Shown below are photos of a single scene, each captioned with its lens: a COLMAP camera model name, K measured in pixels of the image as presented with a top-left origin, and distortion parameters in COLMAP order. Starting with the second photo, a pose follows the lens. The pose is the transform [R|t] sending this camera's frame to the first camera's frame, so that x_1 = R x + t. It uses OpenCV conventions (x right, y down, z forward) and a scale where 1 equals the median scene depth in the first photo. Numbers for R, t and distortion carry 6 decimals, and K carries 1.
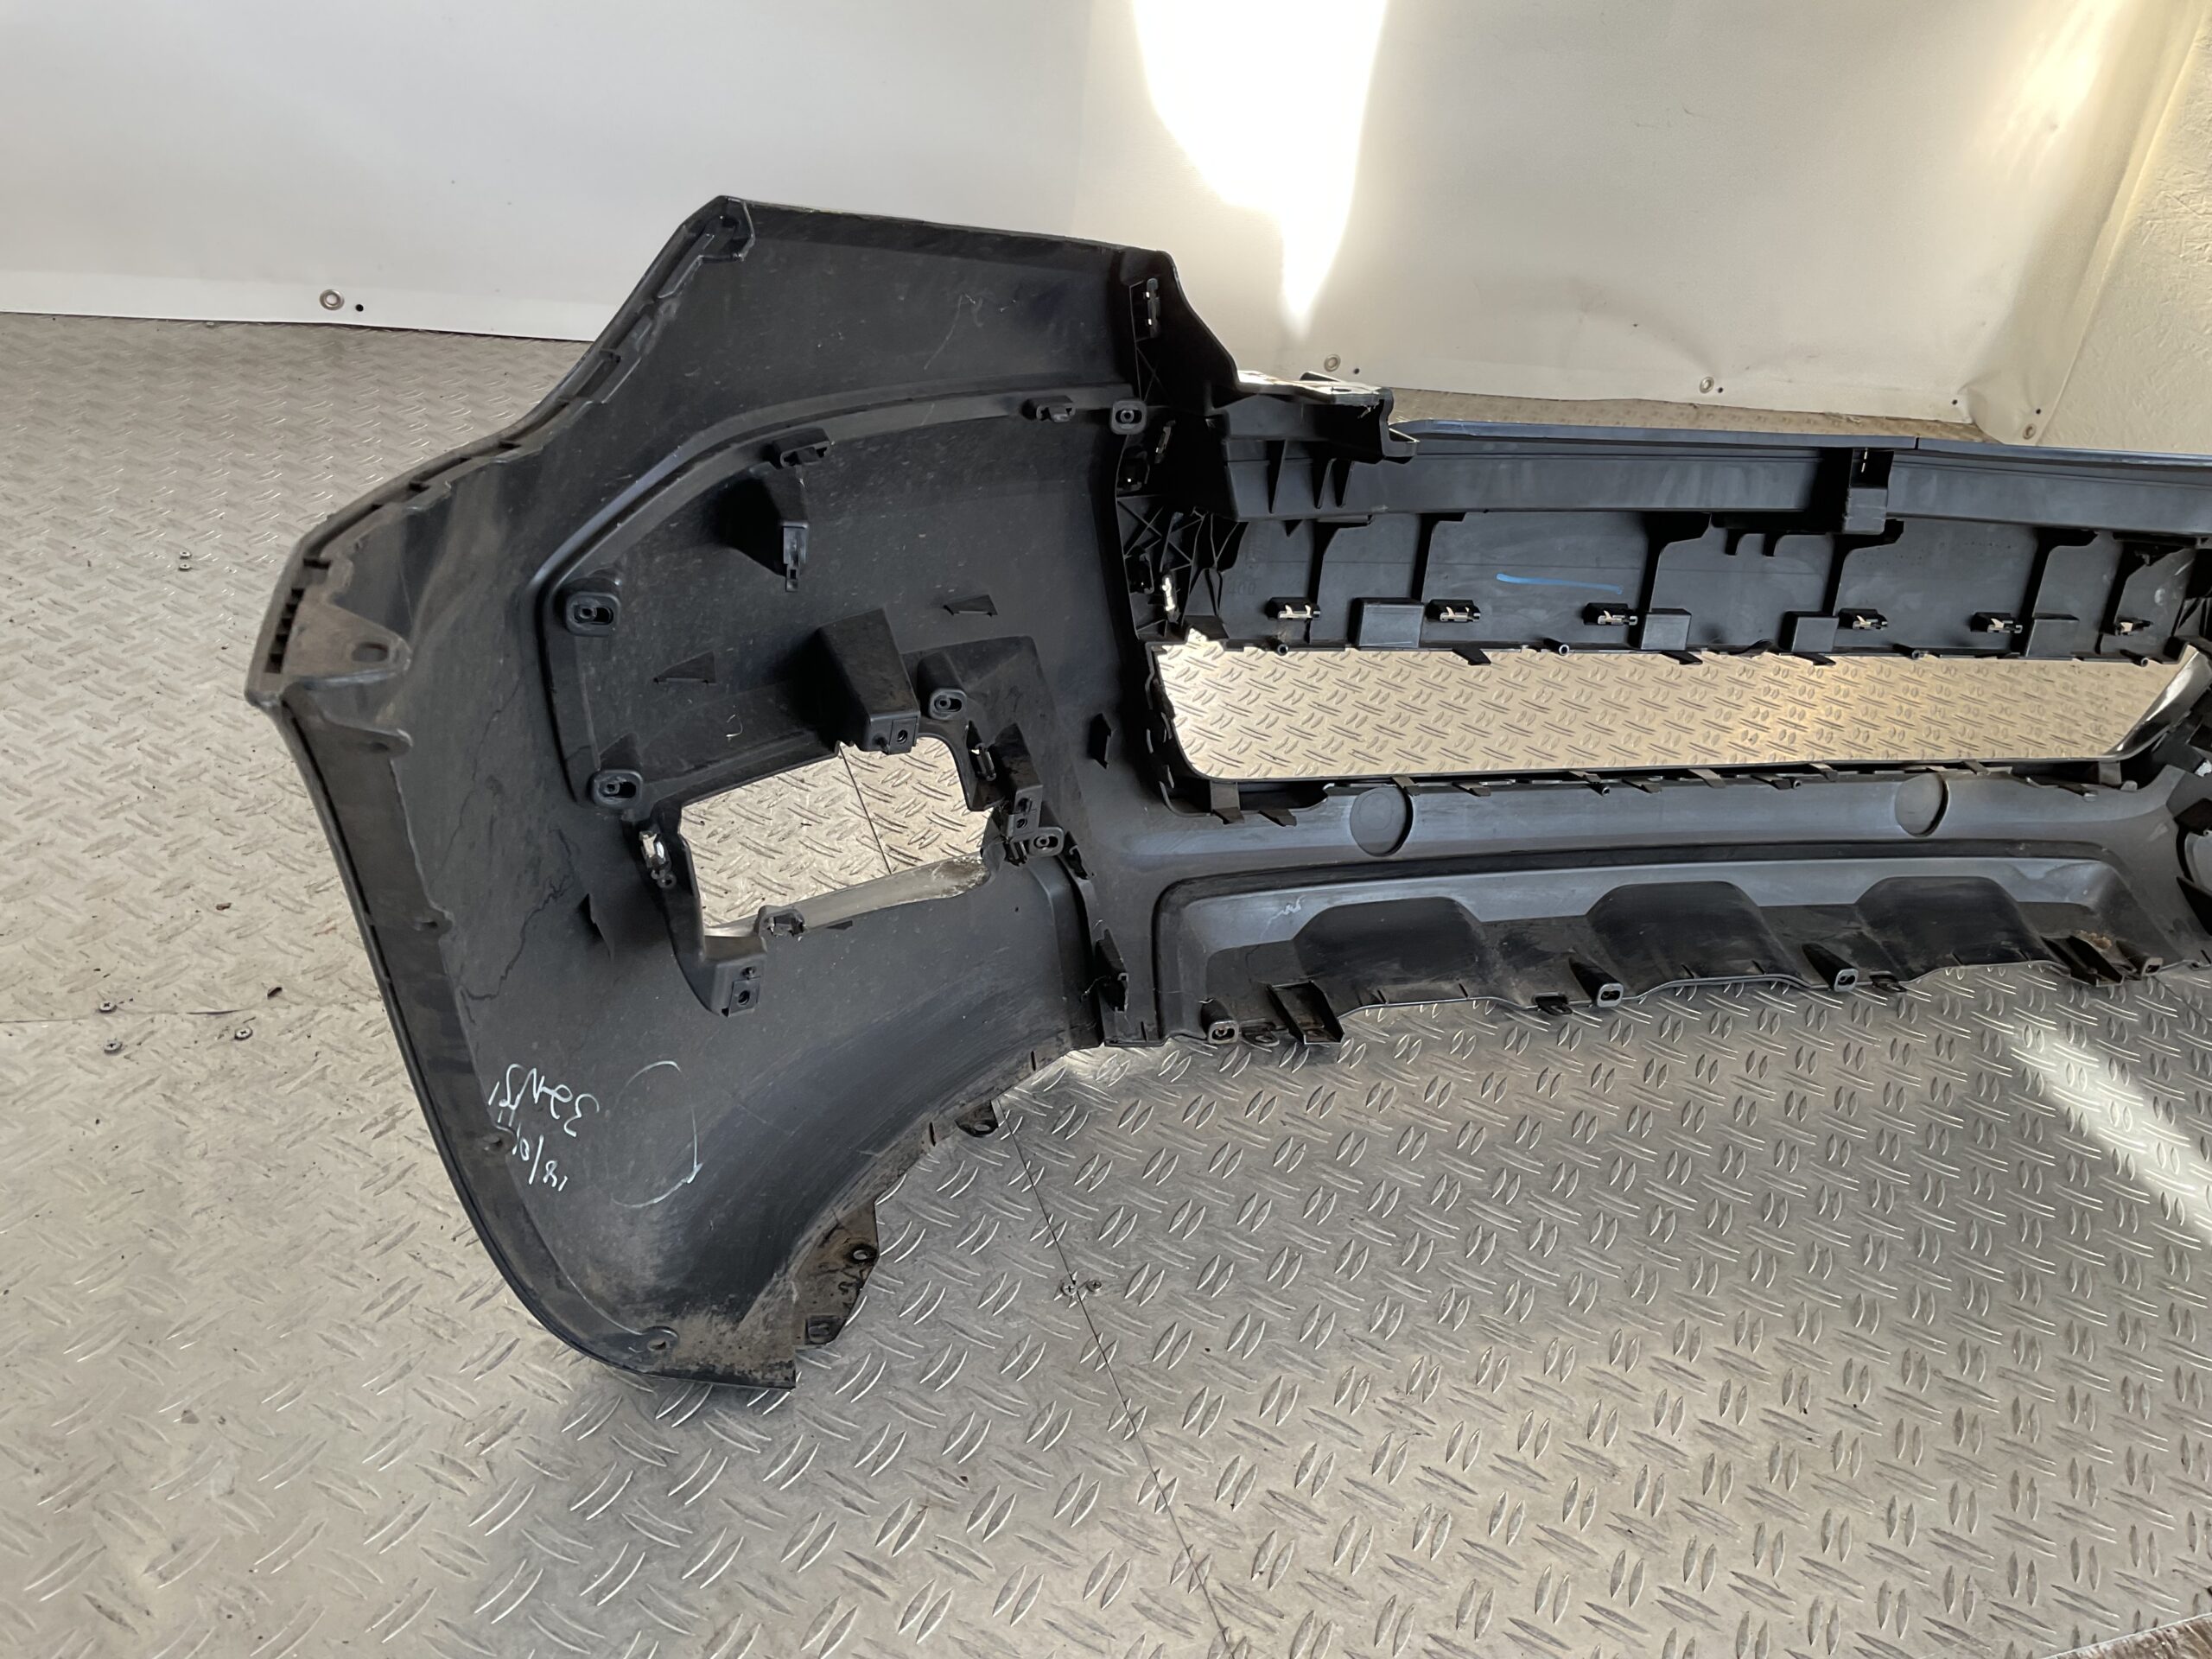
lens RADIAL K [[1870.3, 0, 1108.2], [0, 1870.3, 827.5], [0, 0, 1]] dist [-0.013995, -0.012704]
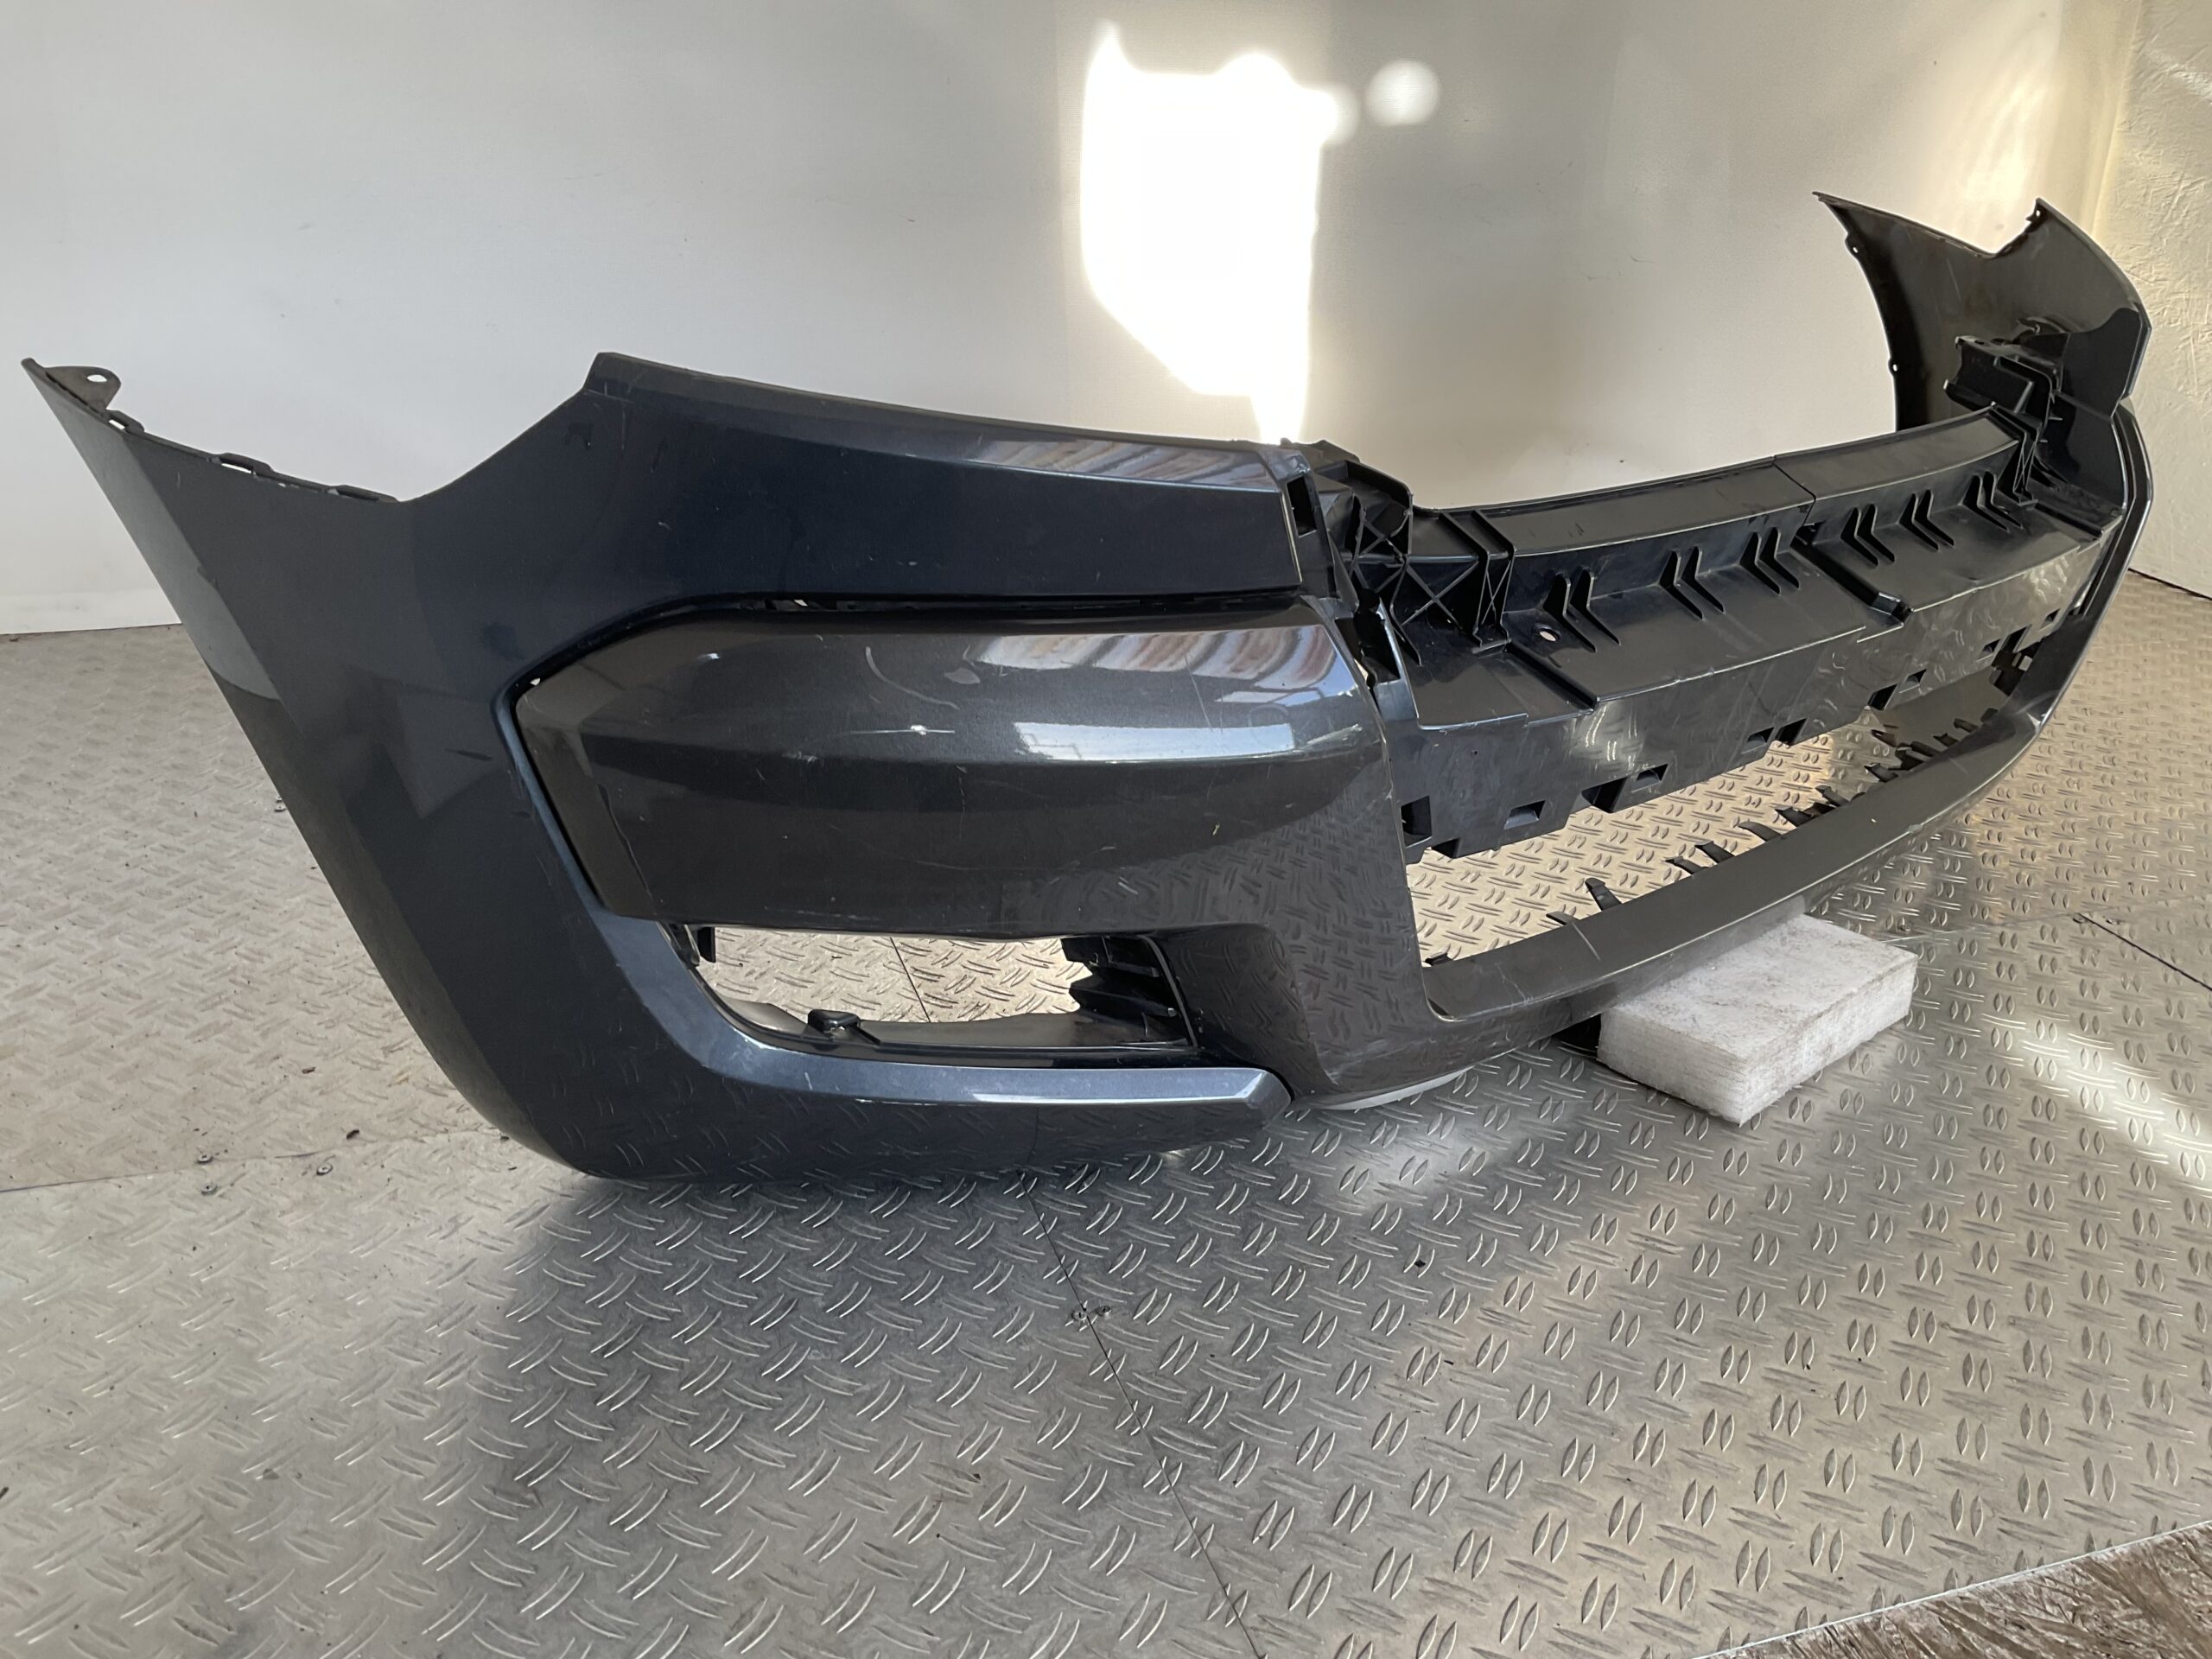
lens RADIAL K [[1870.3, 0, 1108.2], [0, 1870.3, 827.5], [0, 0, 1]] dist [-0.013995, -0.012704]
pose [[0.990380, -0.121549, -0.066130, 0.096280], [0.111238, 0.983601, -0.141966, 0.123392], [0.082301, 0.133244, 0.987660, -0.081849]]
